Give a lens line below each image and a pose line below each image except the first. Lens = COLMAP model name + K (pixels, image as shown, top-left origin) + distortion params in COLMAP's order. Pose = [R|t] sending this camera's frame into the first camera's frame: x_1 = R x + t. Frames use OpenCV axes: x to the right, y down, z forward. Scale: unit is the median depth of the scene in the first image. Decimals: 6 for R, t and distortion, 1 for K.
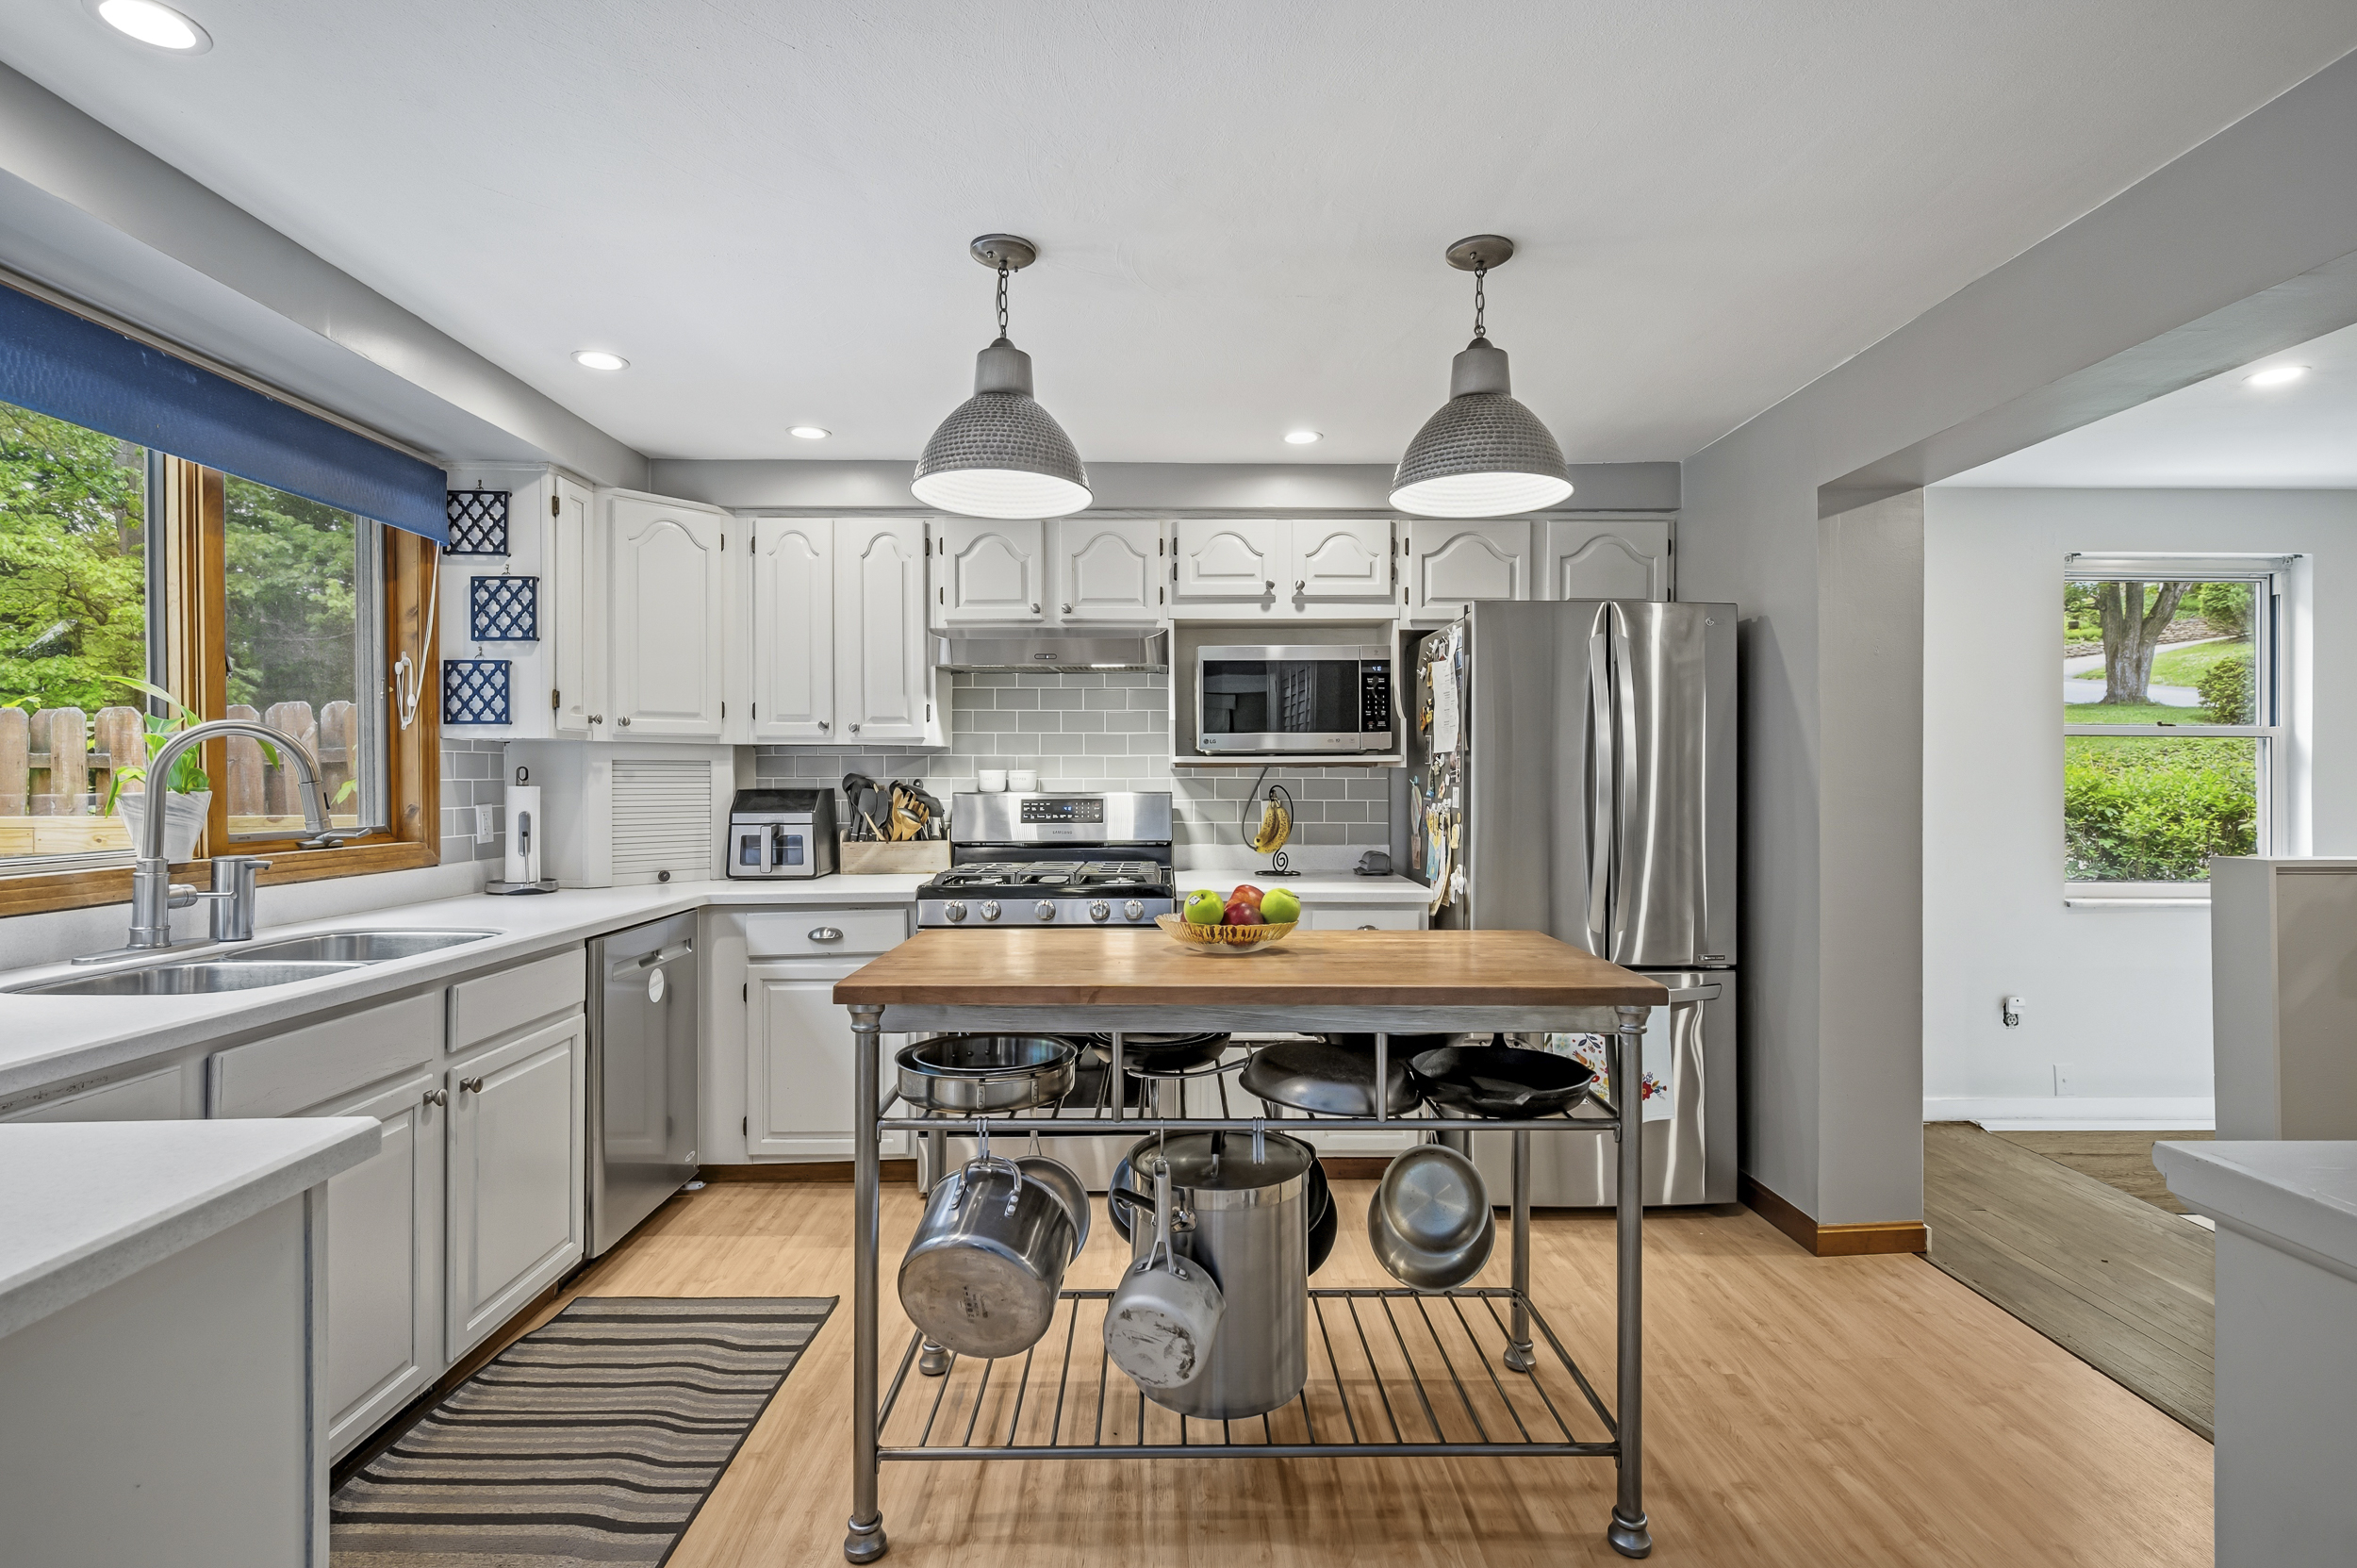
lens RADIAL K [[1101.3, 0, 1179.5], [0, 1101.3, 780.2], [0, 0, 1]] dist [0.004084, -0.000031]
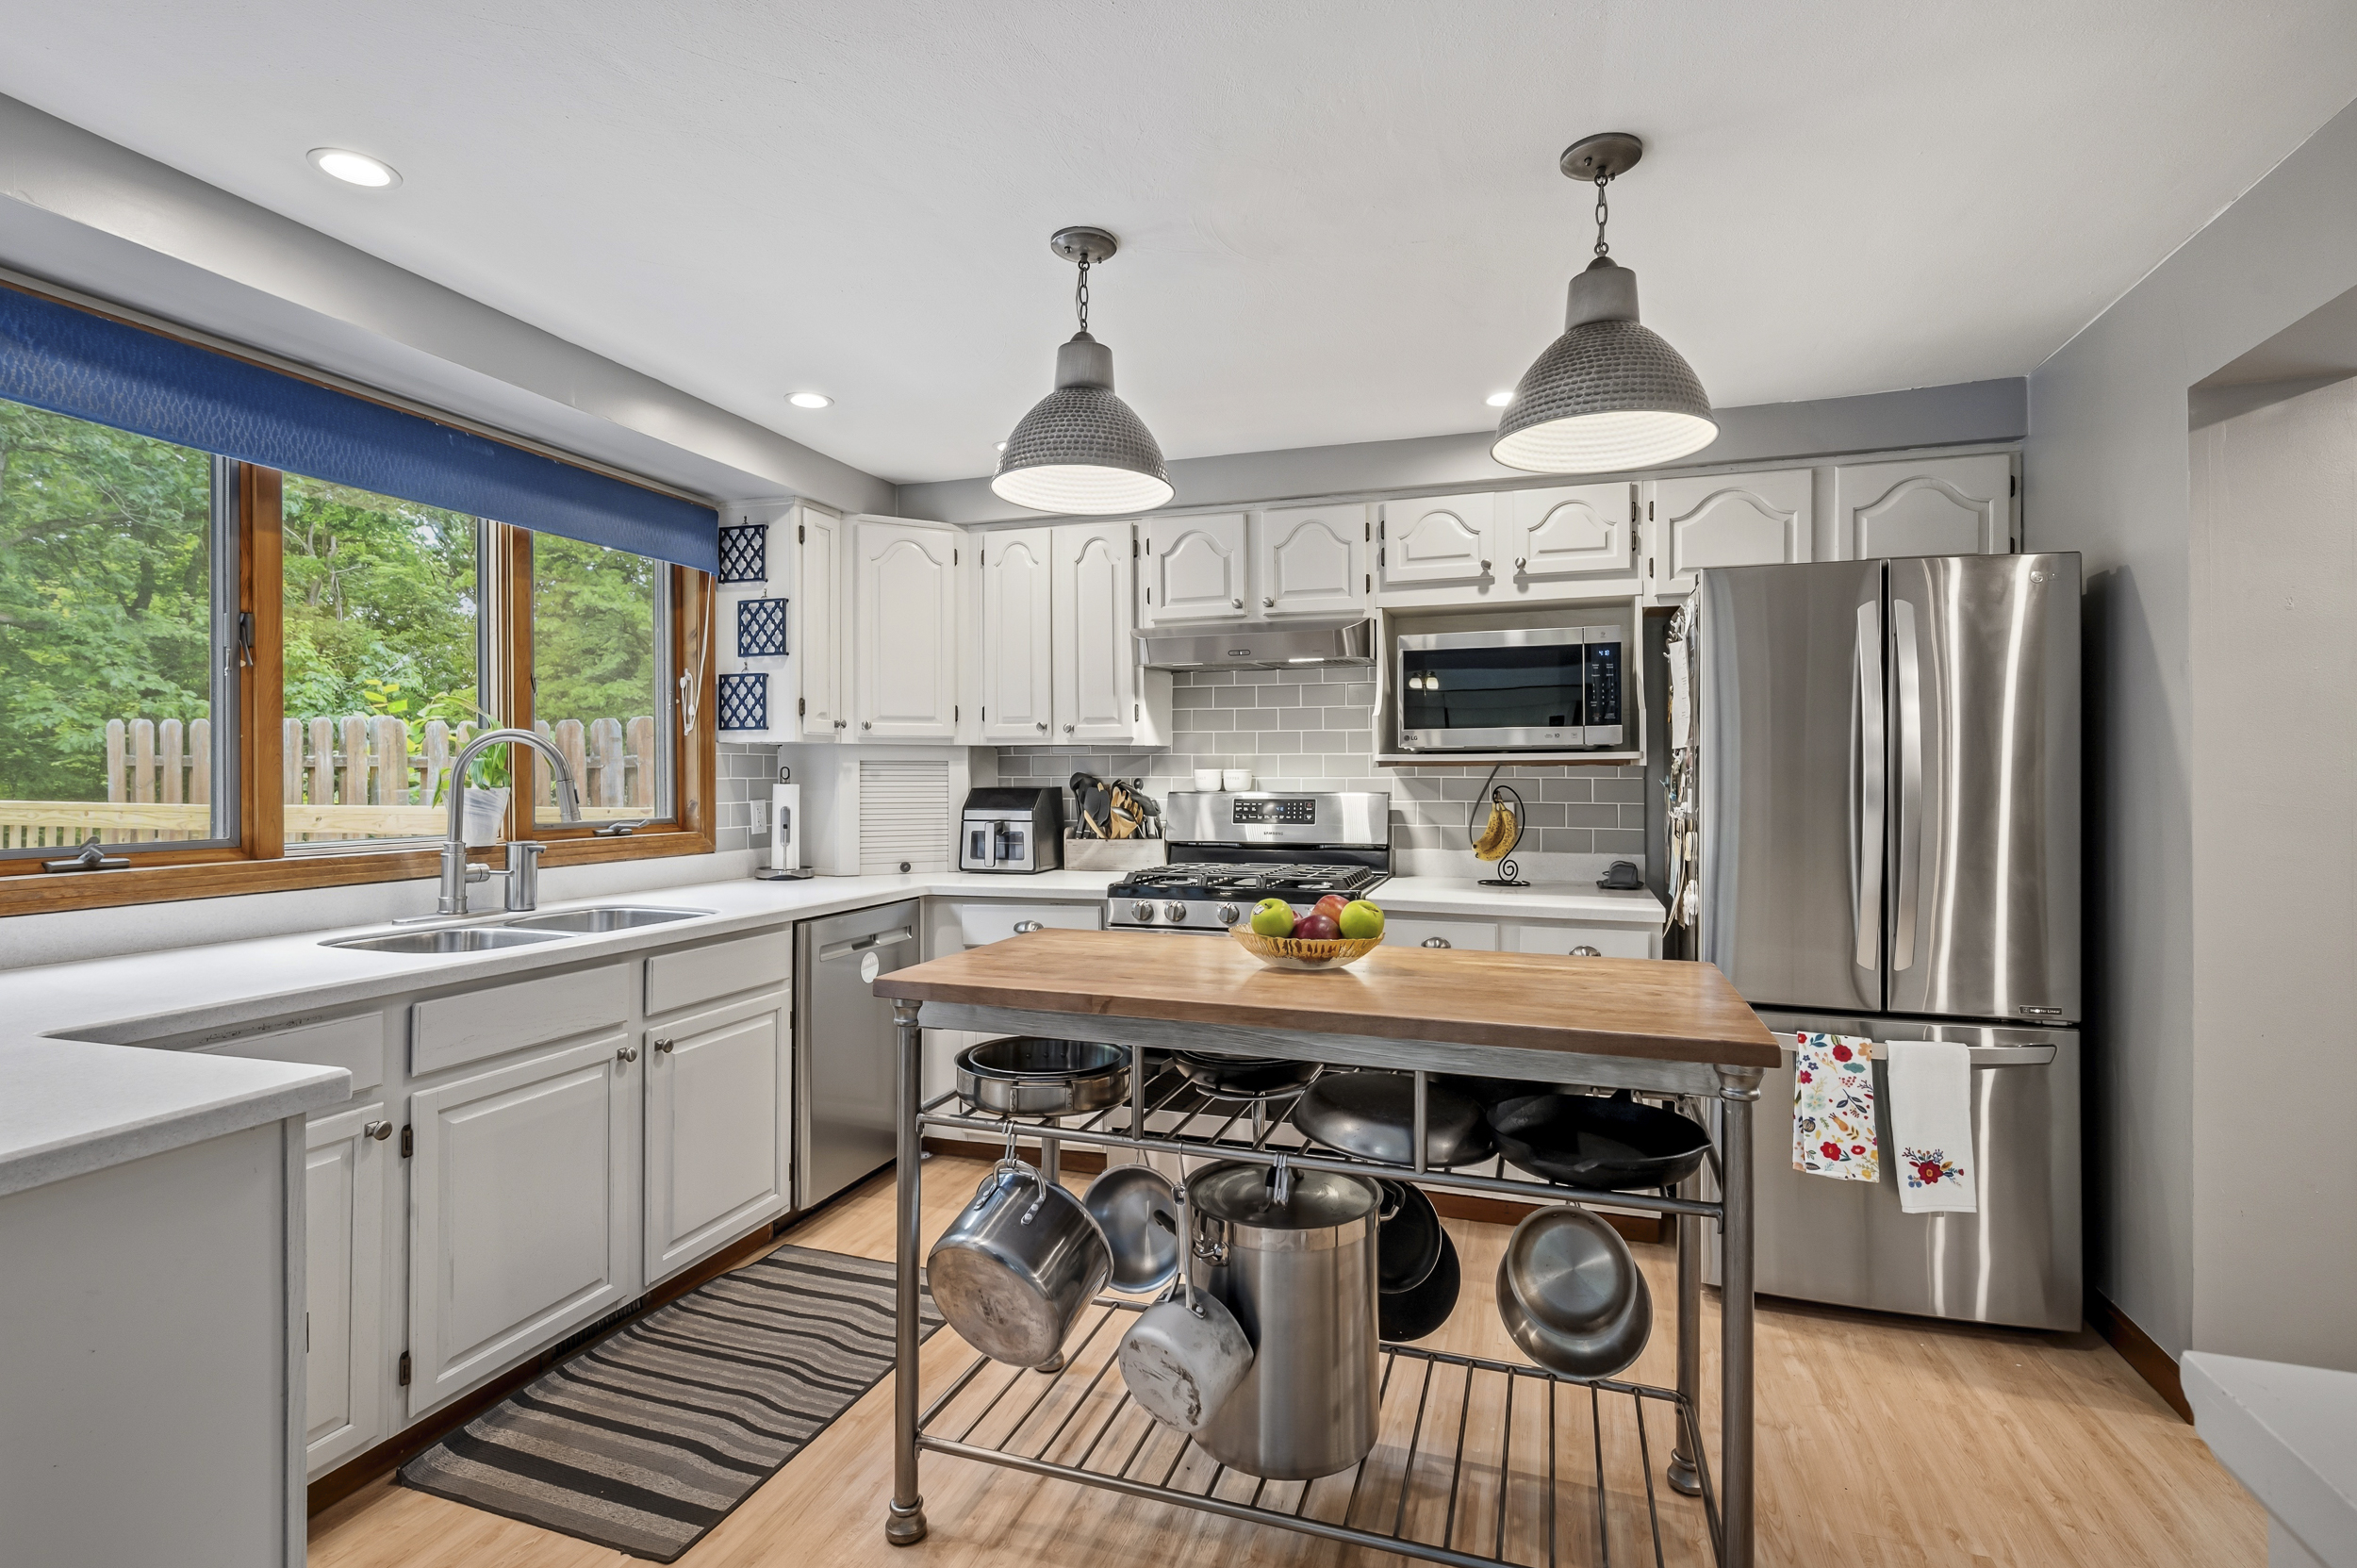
lens RADIAL K [[1110.0, 0, 1181.6], [0, 1110.0, 775.3], [0, 0, 1]] dist [0.004306, -0.000063]
pose [[0.944046, 0.000605, -0.329812, 0.169778], [-0.001703, 0.999994, -0.003040, -0.000945], [0.329809, 0.003432, 0.944042, 0.062013]]
